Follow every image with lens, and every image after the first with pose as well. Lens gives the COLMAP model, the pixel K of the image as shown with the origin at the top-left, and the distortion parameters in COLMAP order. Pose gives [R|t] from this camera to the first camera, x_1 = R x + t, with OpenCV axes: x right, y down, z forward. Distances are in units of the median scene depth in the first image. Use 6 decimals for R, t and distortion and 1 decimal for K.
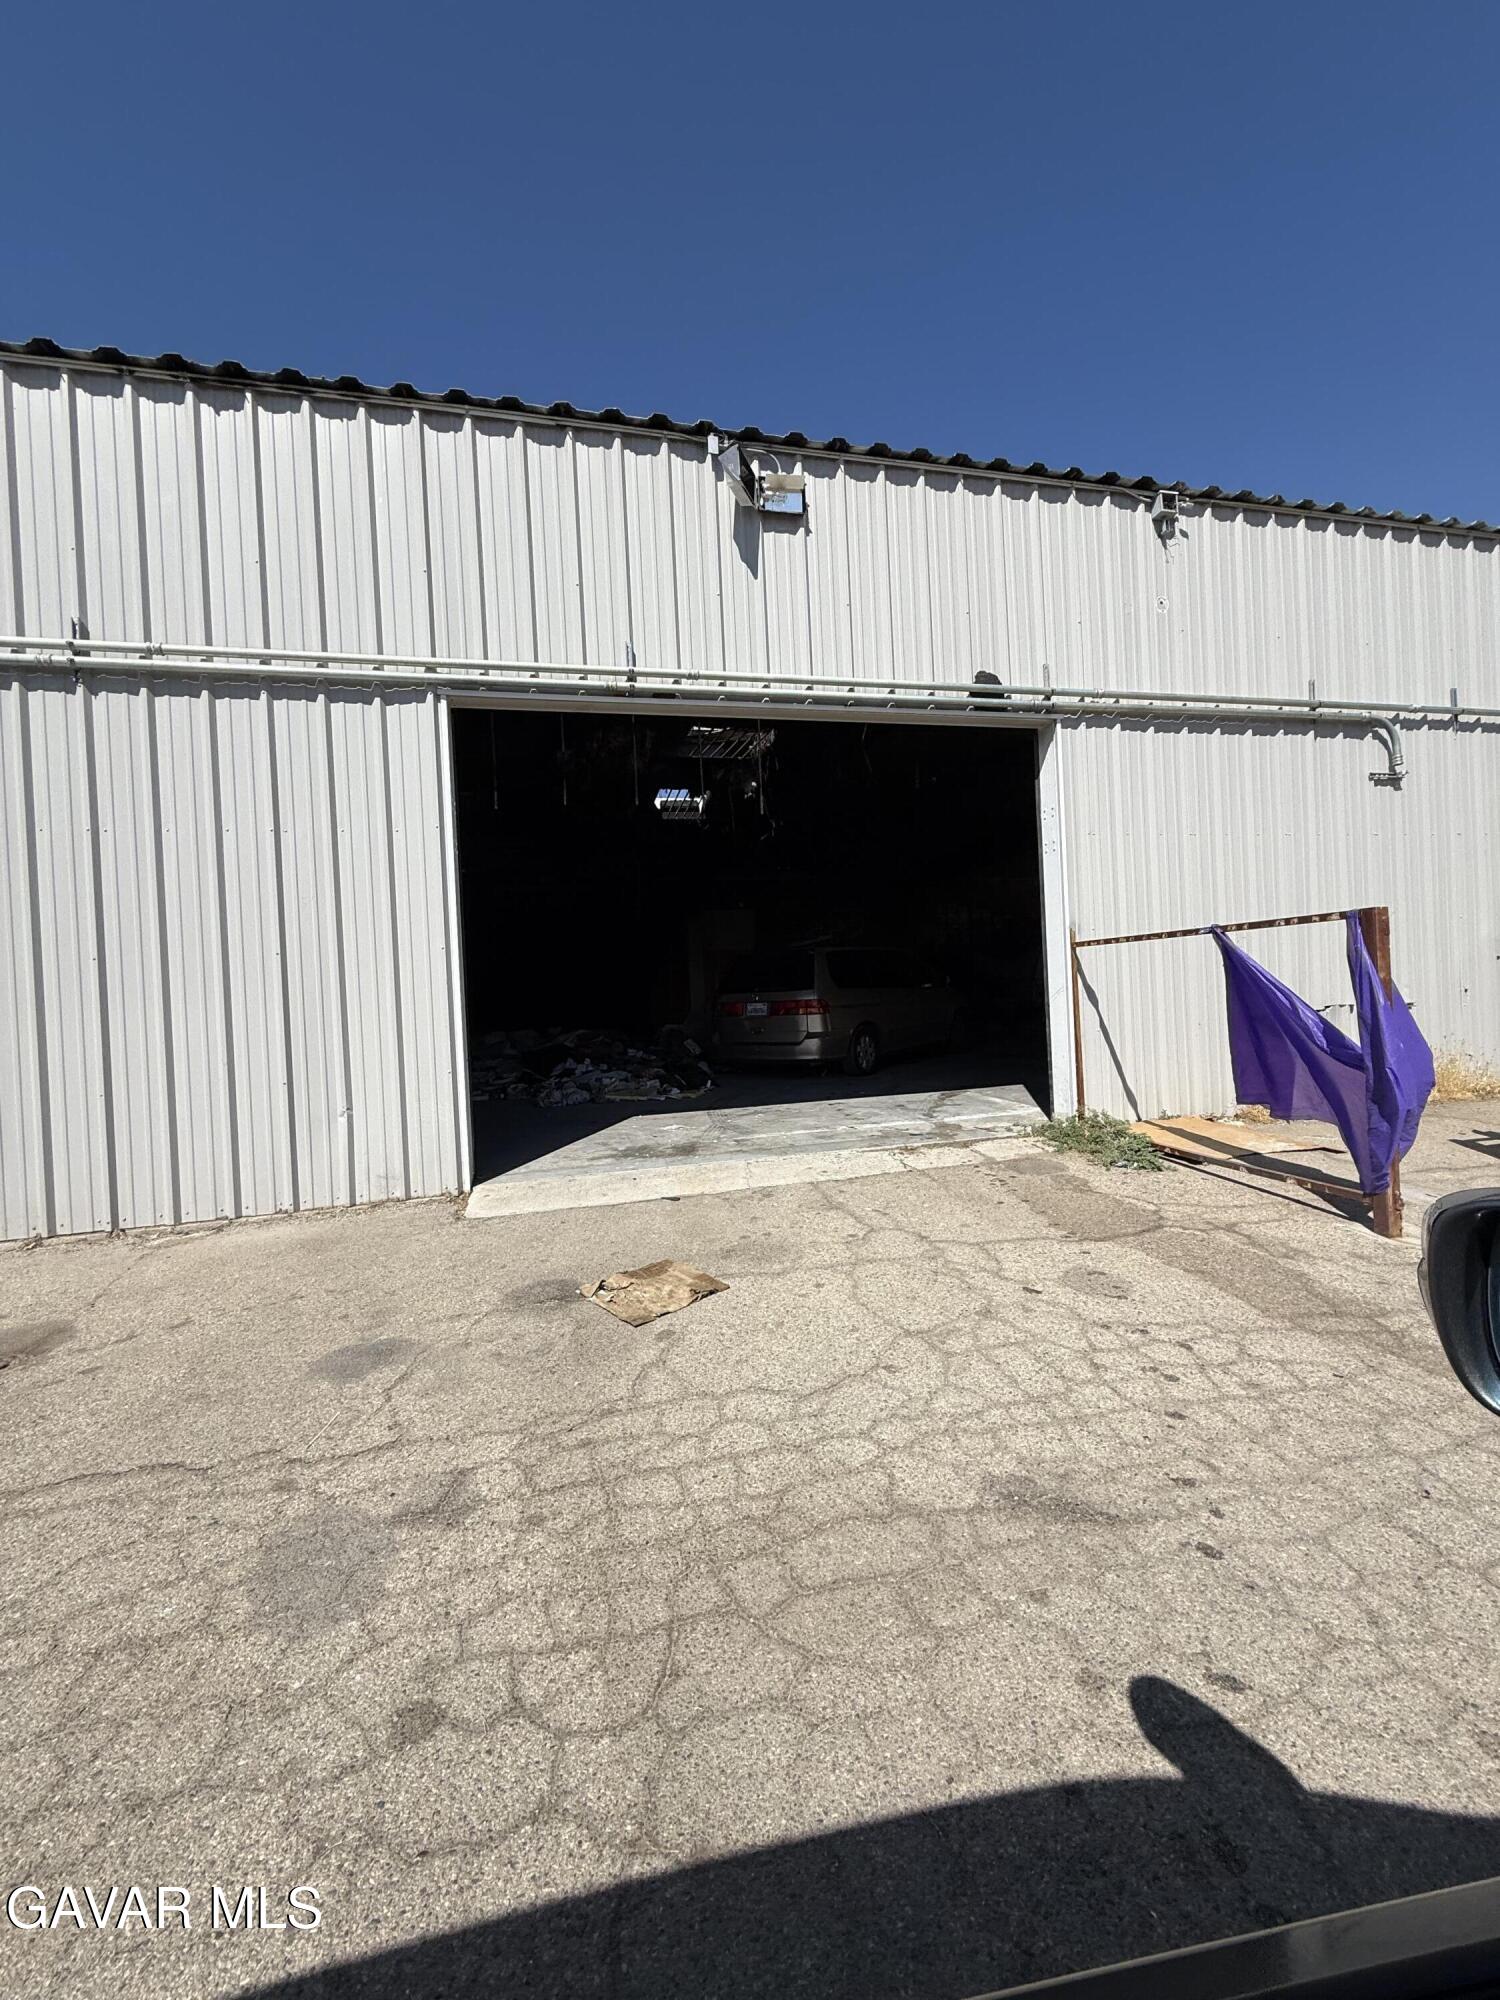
lens RADIAL K [[795.2, 0, 749.2], [0, 795.2, 1007.2], [0, 0, 1]] dist [-0.002412, 0.000027]
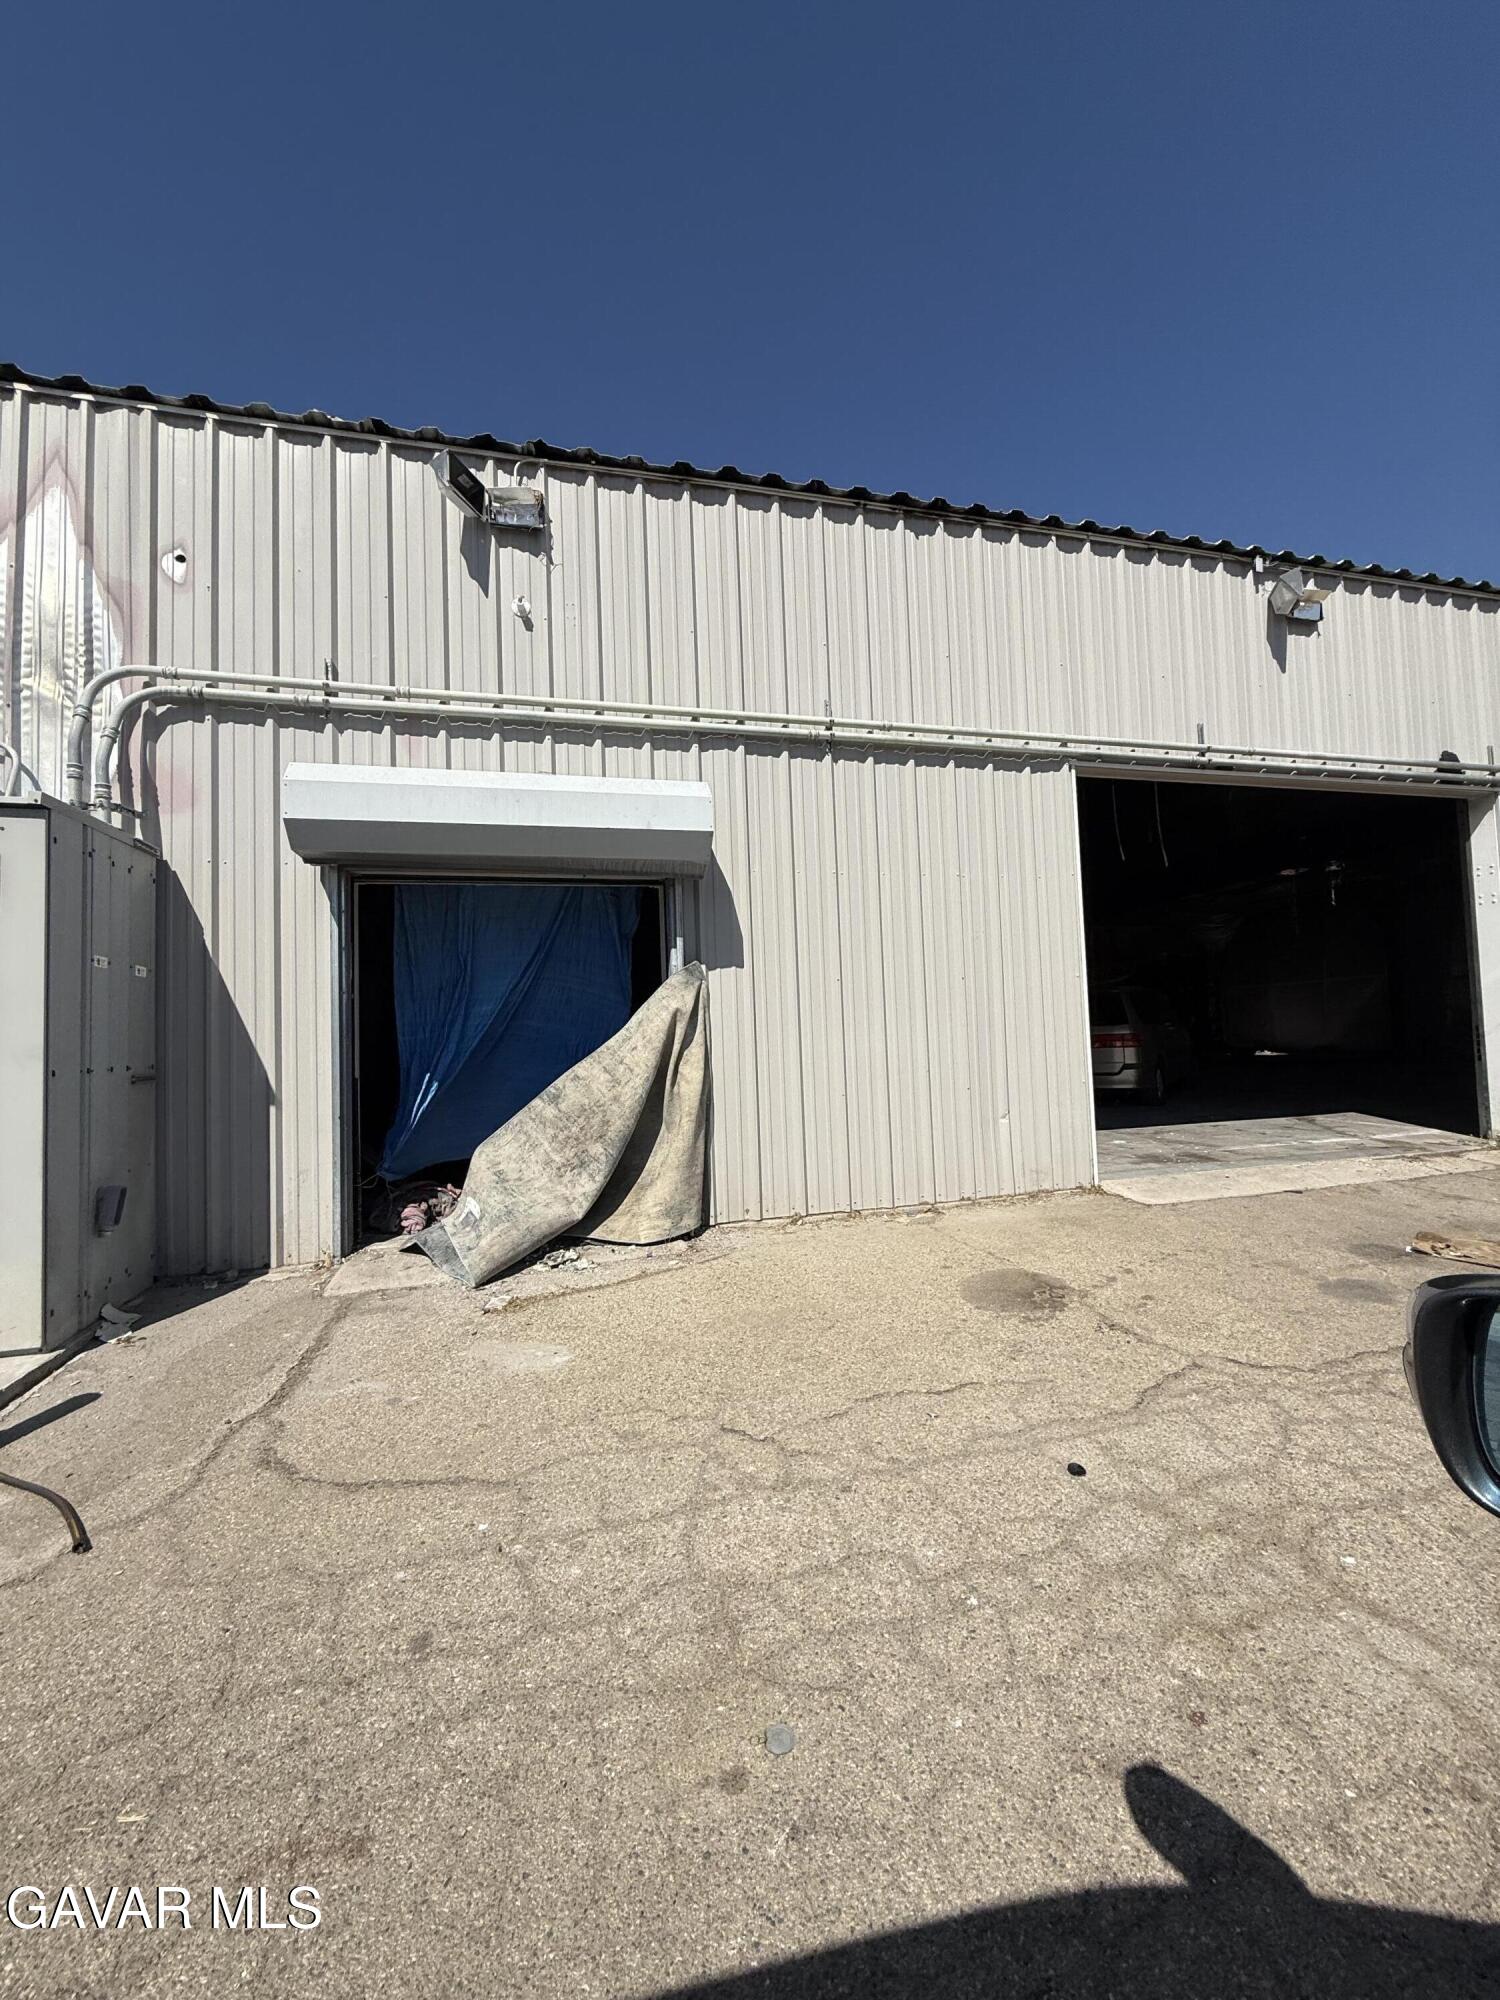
lens RADIAL K [[818.0, 0, 750.0], [0, 818.0, 1000.0], [0, 0, 1]] dist [0.001658, -0.007181]
pose [[0.999767, 0.016070, 0.014442, -0.777988], [-0.015210, 0.998213, -0.057794, 0.032986], [-0.015345, 0.057561, 0.998224, -0.176866]]
